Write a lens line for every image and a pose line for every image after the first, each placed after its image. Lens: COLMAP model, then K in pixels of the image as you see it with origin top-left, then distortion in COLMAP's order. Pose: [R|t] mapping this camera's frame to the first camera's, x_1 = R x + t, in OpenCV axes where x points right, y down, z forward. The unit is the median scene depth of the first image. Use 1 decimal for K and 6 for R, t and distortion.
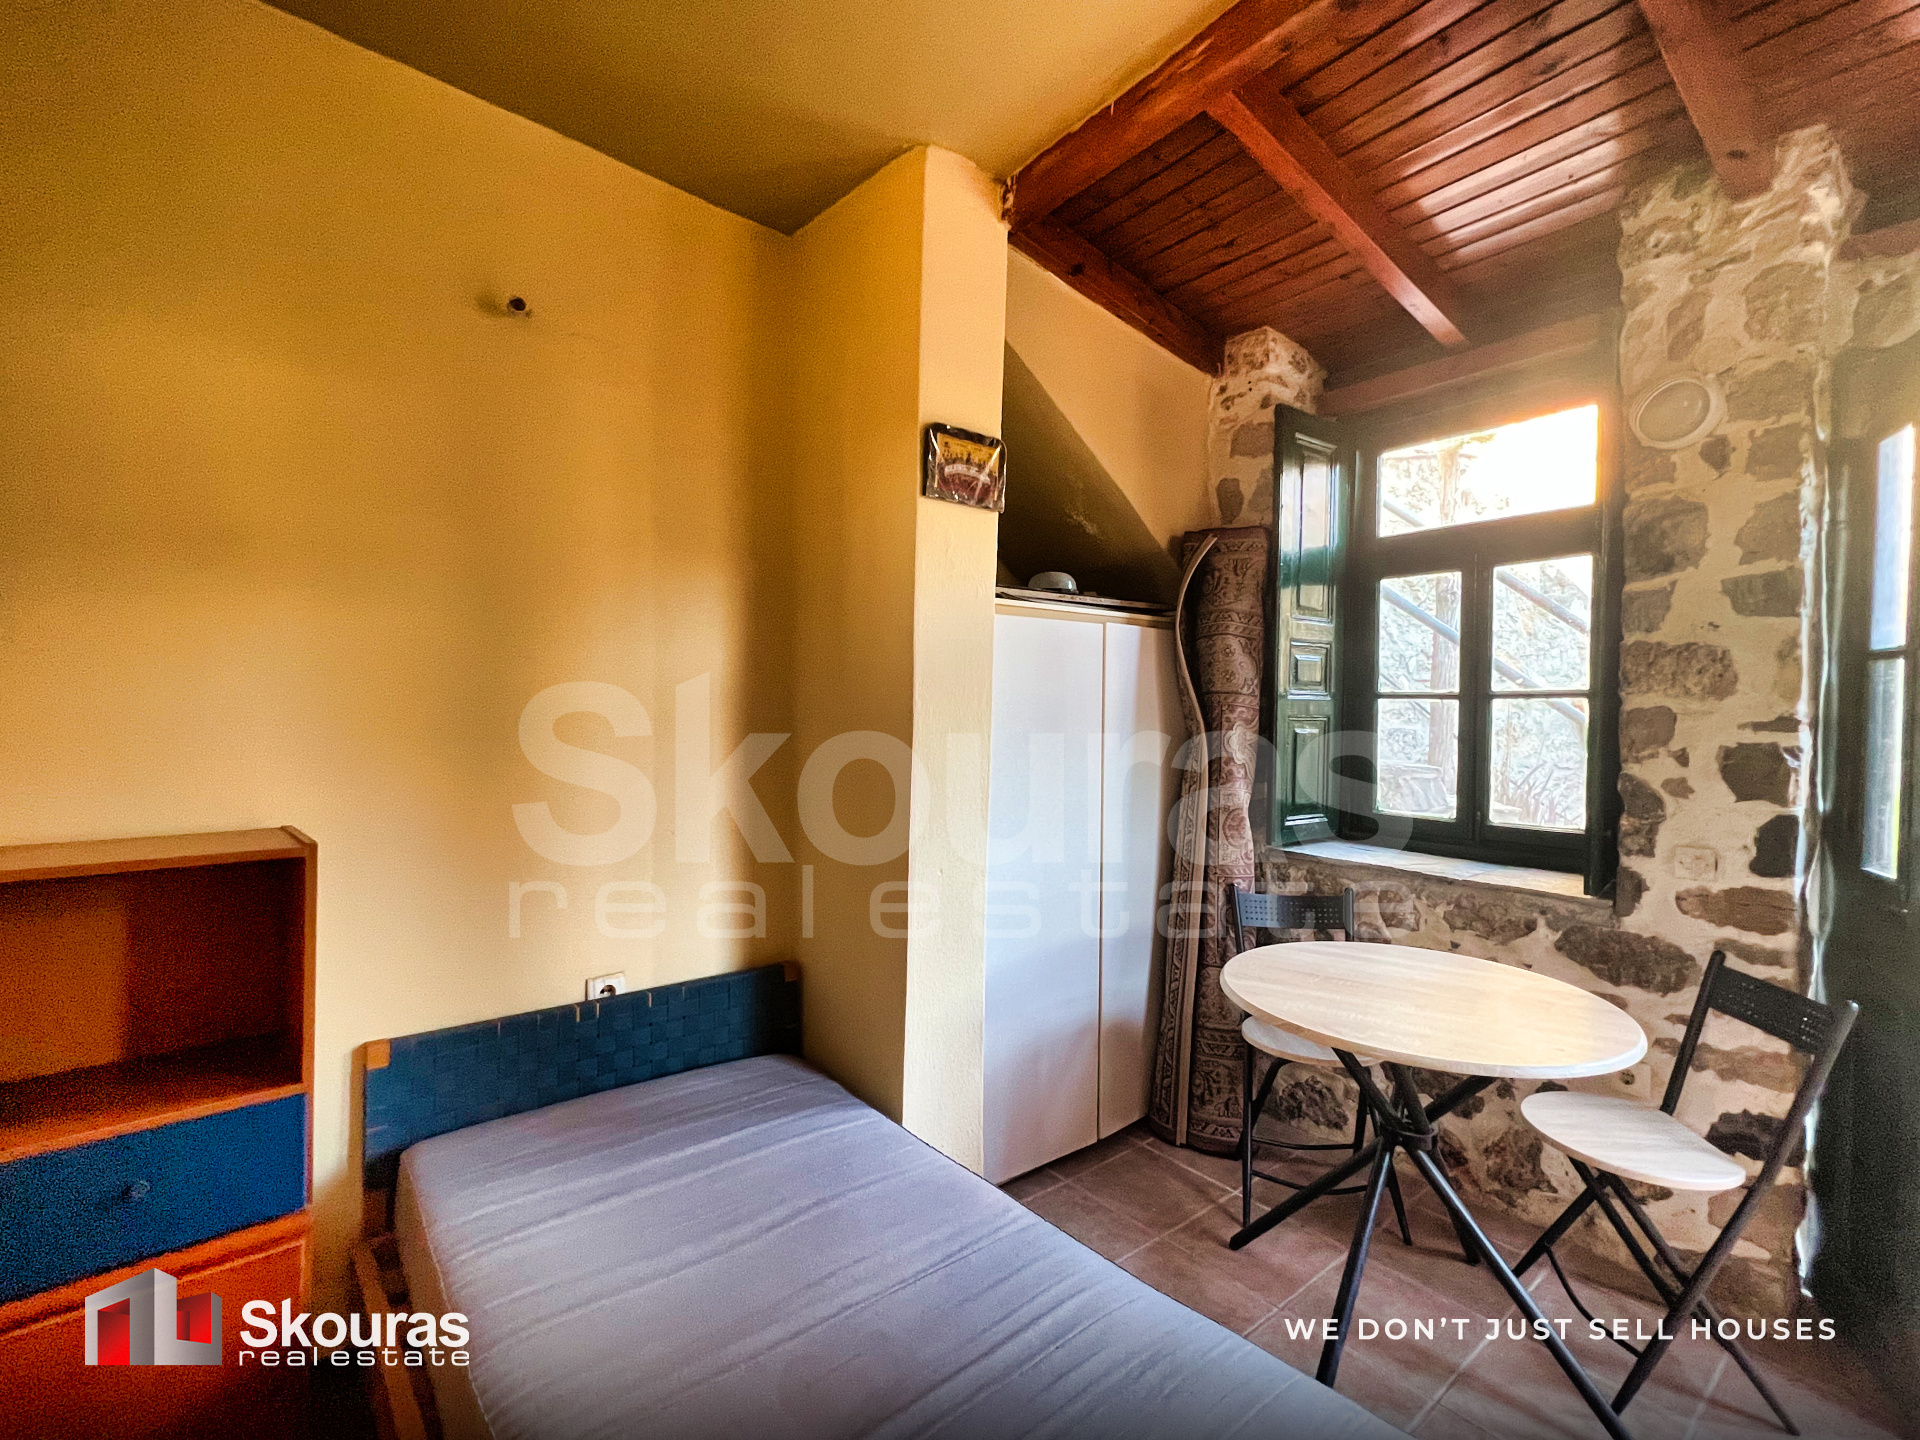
lens RADIAL K [[852.4, 0, 948.6], [0, 852.4, 720.5], [0, 0, 1]] dist [-0.003620, 0.001696]
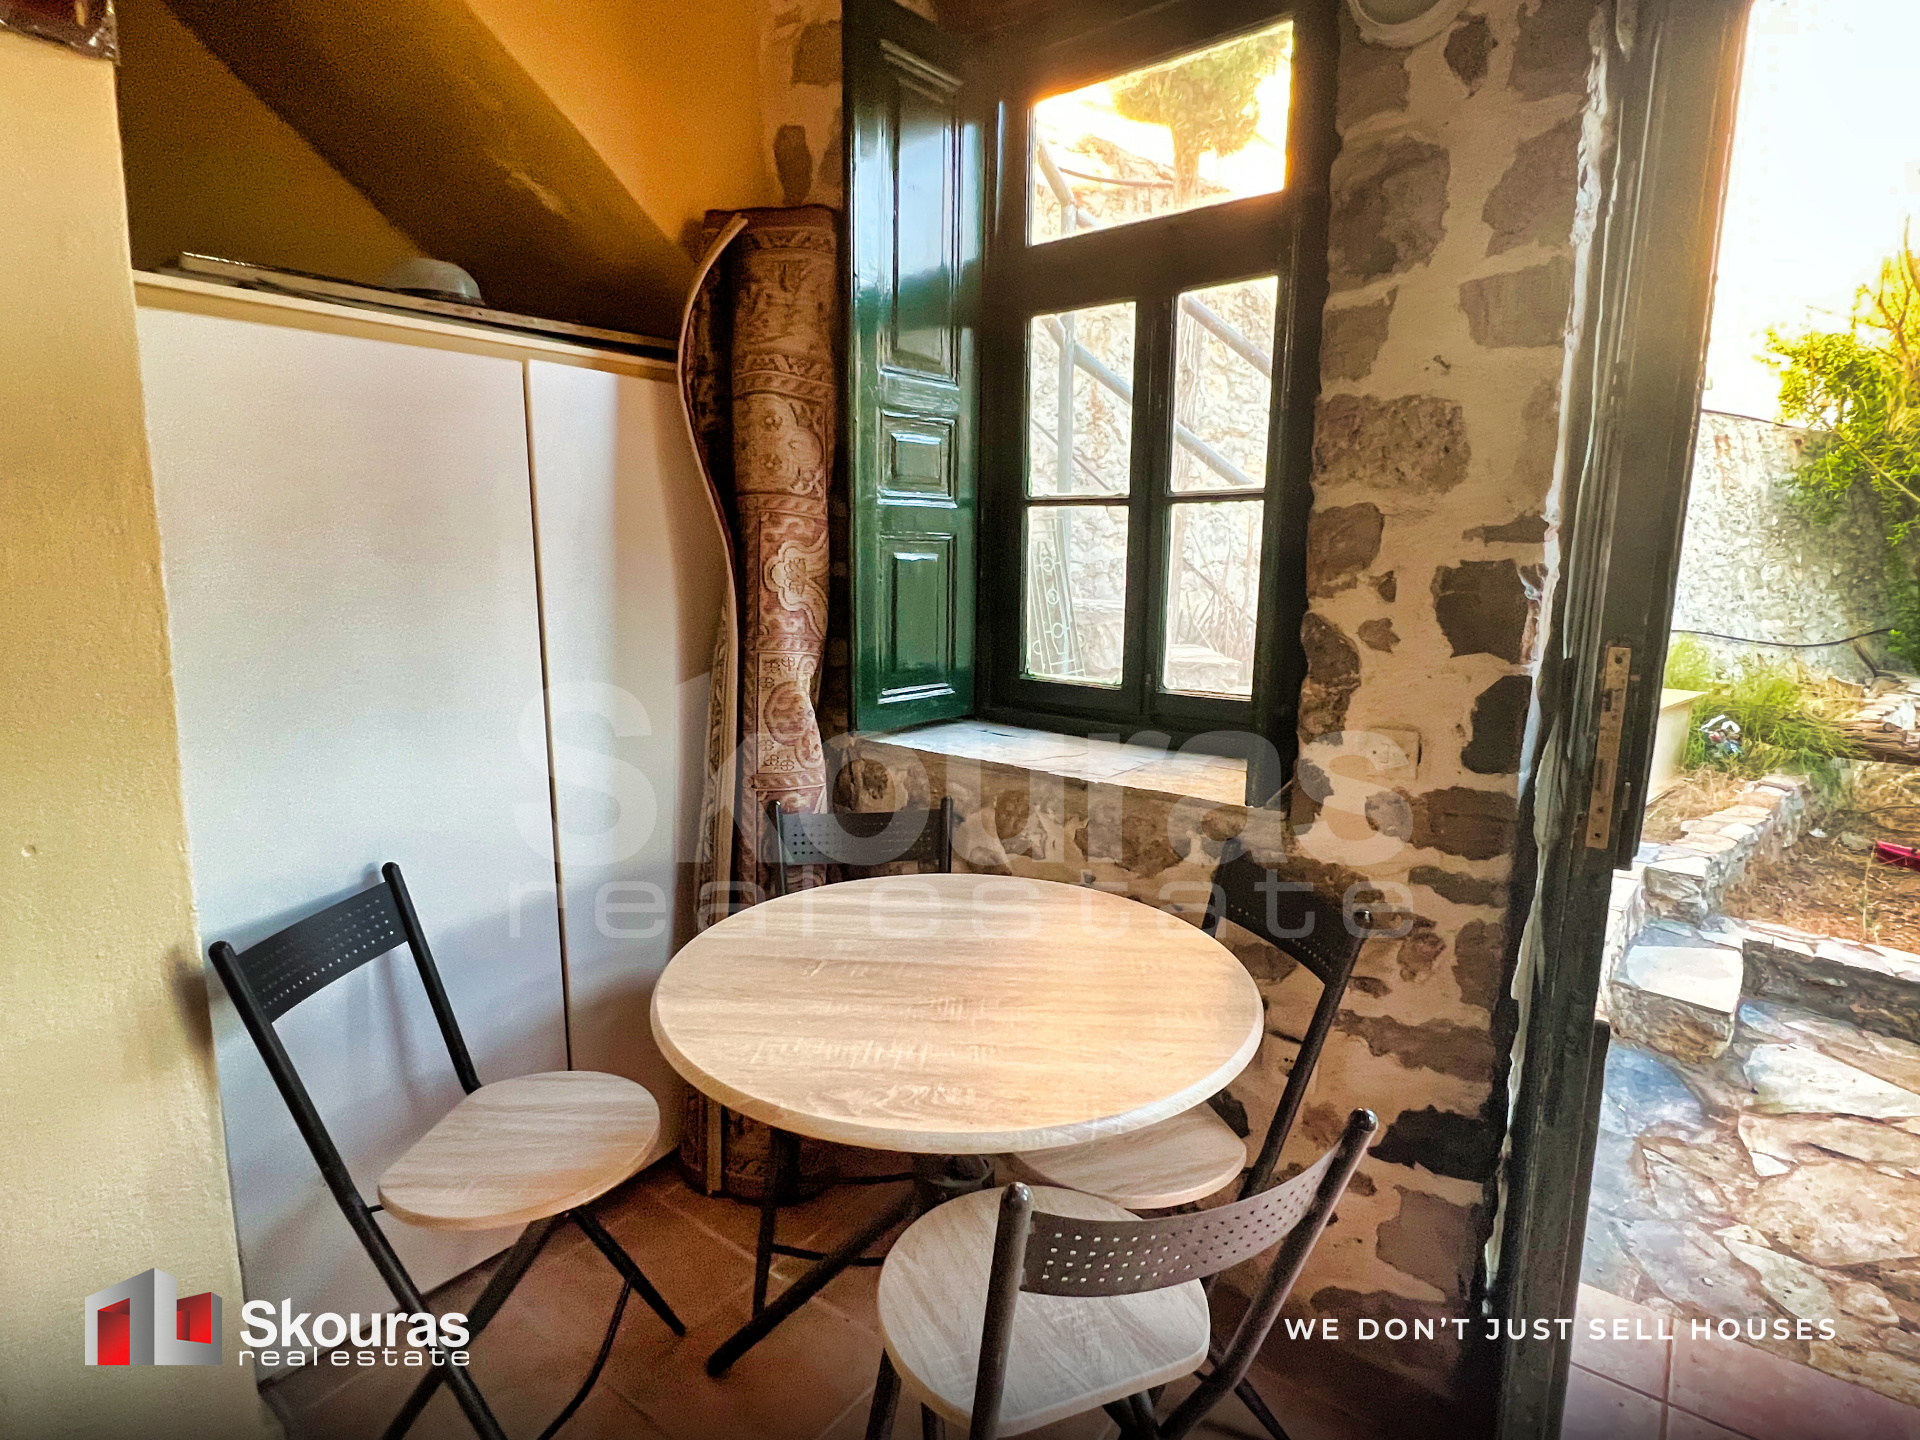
lens RADIAL K [[1013.8, 0, 935.7], [0, 1013.8, 726.1], [0, 0, 1]] dist [-0.002097, 0.000850]
pose [[0.972094, -0.047061, 0.229823, 0.355436], [0.009088, 0.986491, 0.163566, 0.019237], [-0.234416, -0.156913, 0.959389, 0.339380]]
